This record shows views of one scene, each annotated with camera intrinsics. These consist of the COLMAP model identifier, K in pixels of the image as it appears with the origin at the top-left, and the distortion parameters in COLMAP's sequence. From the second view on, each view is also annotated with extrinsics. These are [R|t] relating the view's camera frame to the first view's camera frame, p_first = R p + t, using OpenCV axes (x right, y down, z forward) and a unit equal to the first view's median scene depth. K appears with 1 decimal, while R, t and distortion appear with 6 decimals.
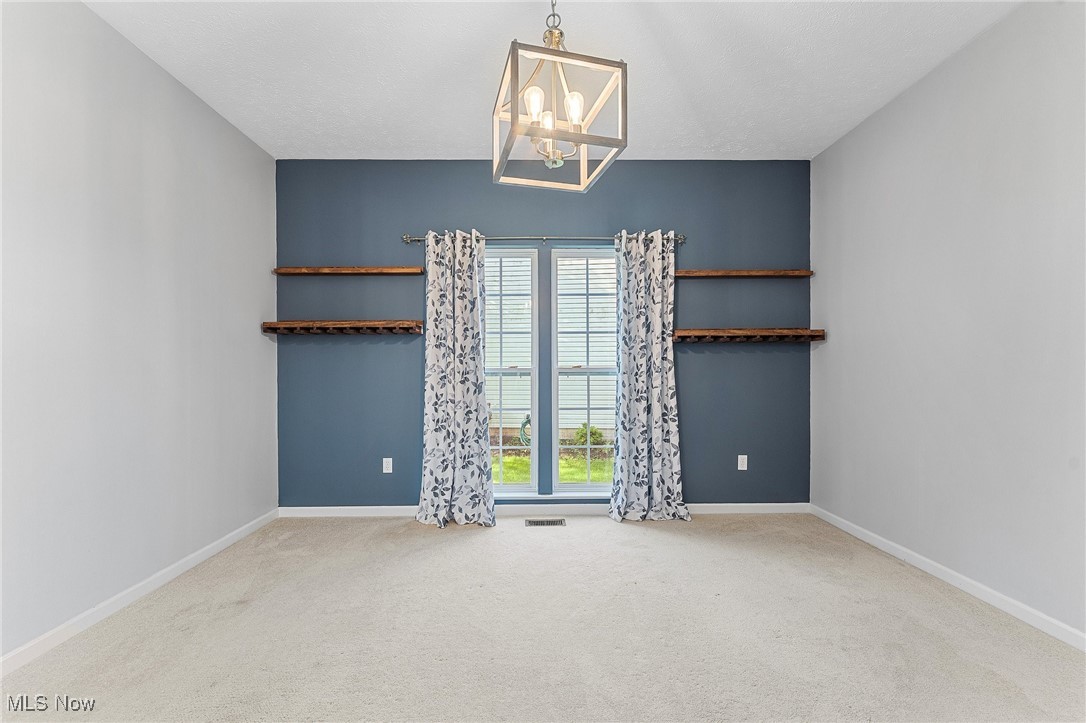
lens RADIAL K [[432.2, 0, 534.3], [0, 432.2, 371.1], [0, 0, 1]] dist [0.000215, 0.000003]
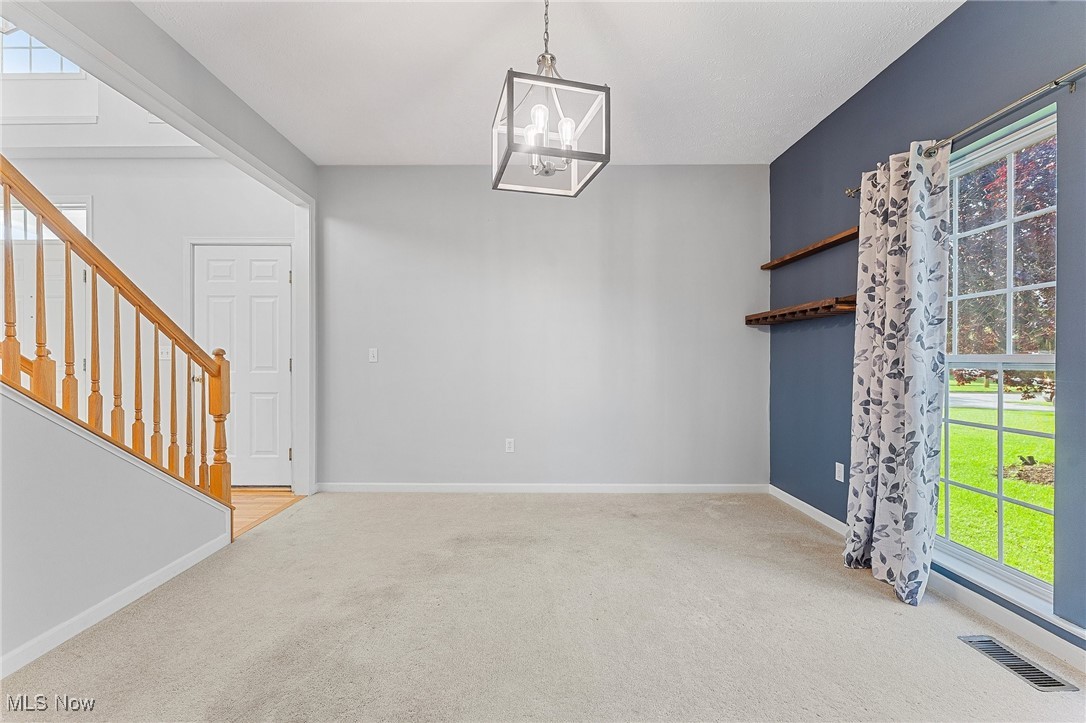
lens RADIAL K [[438.5, 0, 543.0], [0, 438.5, 361.5], [0, 0, 1]] dist [-0.000111, 0.000093]
pose [[0.007612, 0.011048, -0.999910, 0.527043], [-0.005832, 0.999922, 0.011004, -0.001240], [0.999954, 0.005748, 0.007676, 0.444148]]
